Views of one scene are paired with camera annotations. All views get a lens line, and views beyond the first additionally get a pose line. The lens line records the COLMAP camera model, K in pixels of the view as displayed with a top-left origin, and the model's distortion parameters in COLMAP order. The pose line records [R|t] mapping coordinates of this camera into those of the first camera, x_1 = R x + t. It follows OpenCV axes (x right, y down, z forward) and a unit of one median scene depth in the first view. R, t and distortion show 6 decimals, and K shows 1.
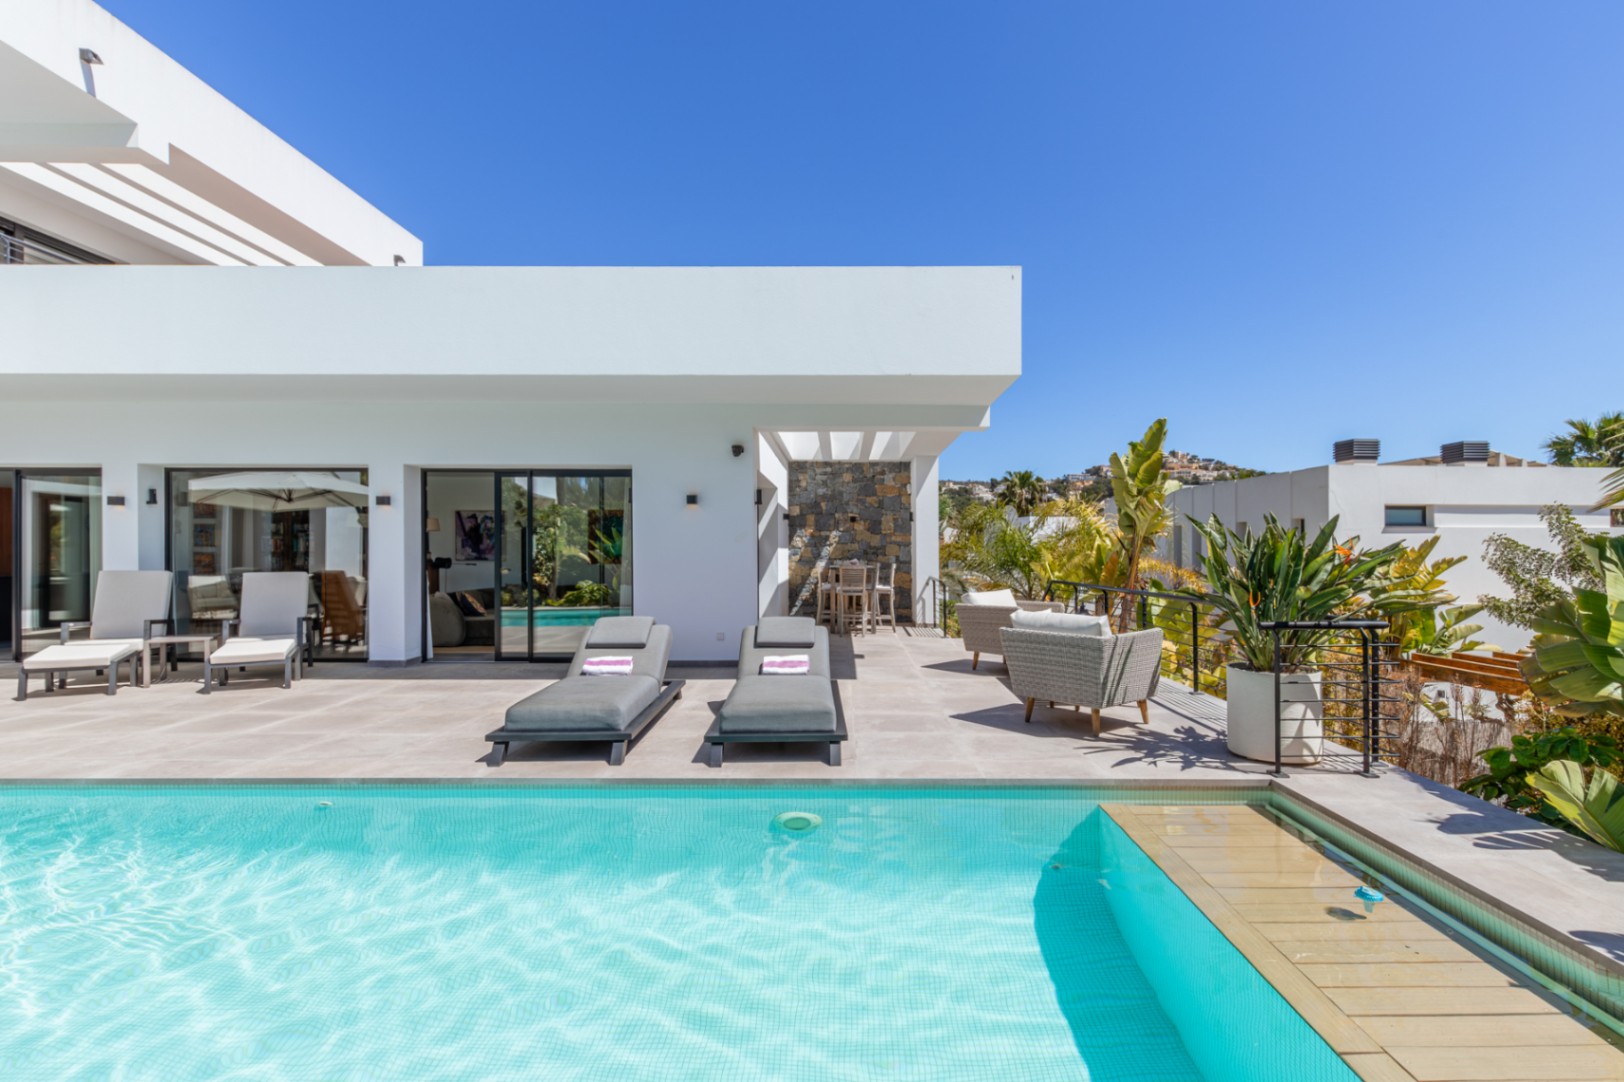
lens RADIAL K [[736.2, 0, 820.7], [0, 736.2, 544.1], [0, 0, 1]] dist [0.005253, -0.000884]
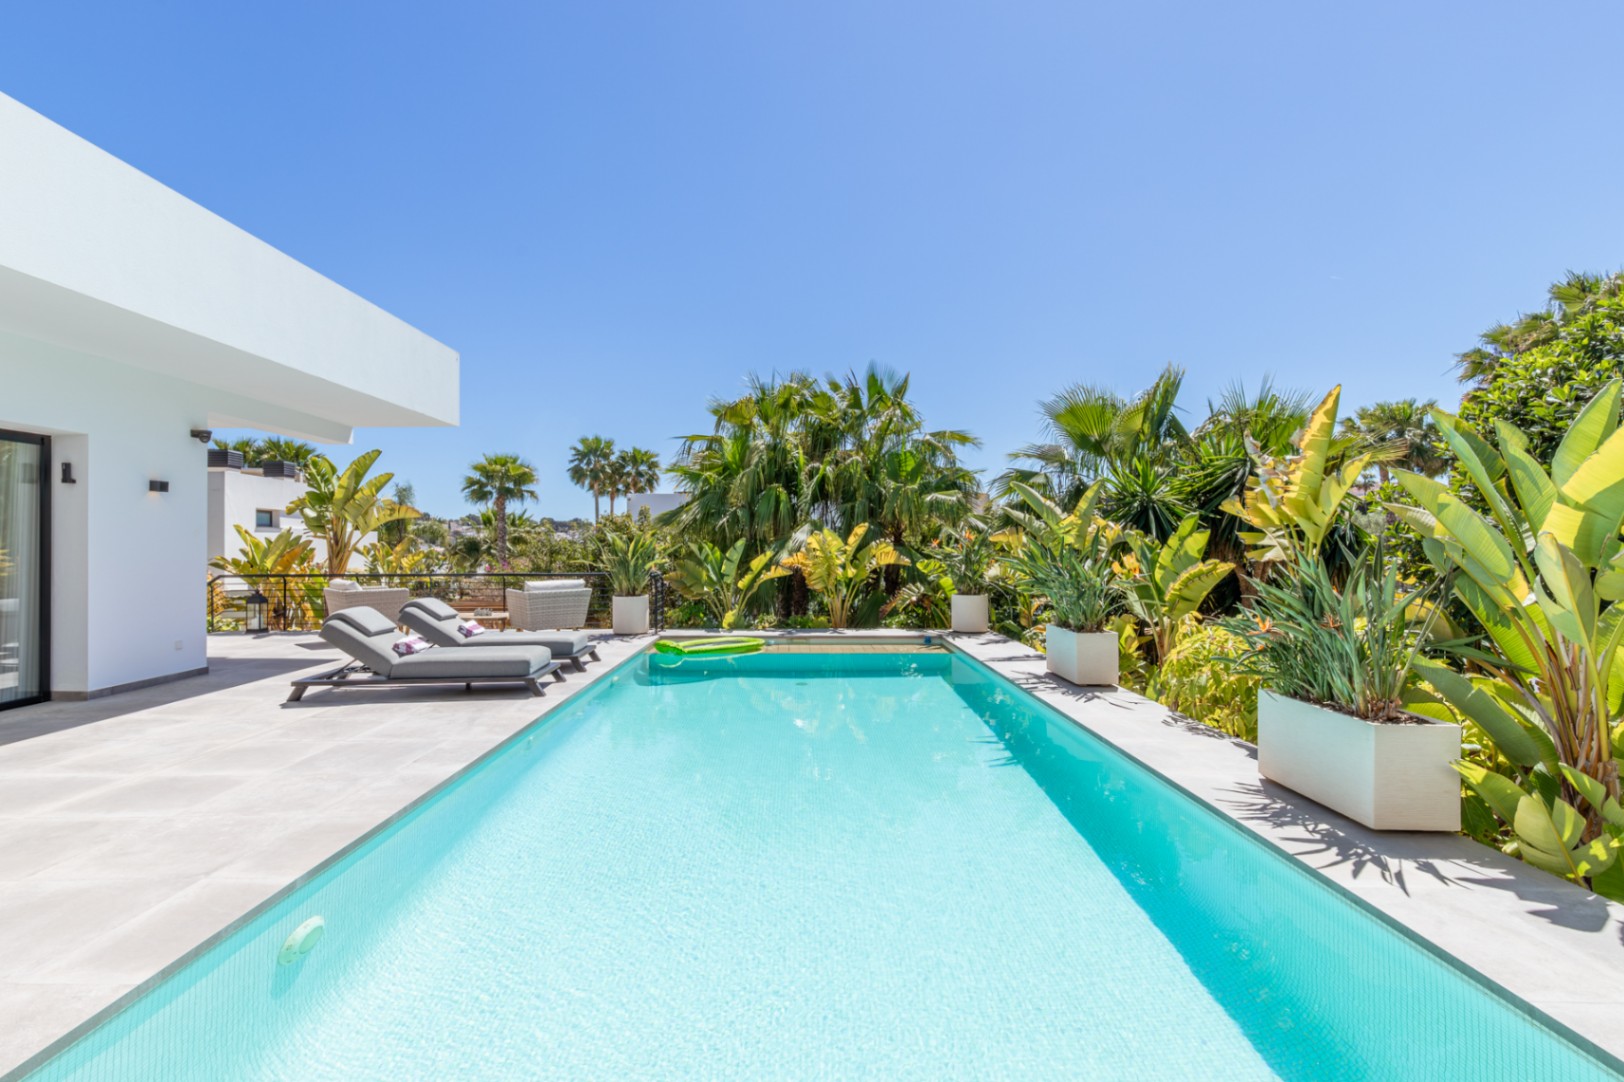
lens RADIAL K [[781.8, 0, 773.8], [0, 781.8, 542.4], [0, 0, 1]] dist [0.003646, -0.000648]
pose [[0.018777, 0.002171, 0.999821, -0.804157], [-0.003156, 0.999993, -0.002112, 0.002141], [-0.999819, -0.003116, 0.018784, 0.214839]]
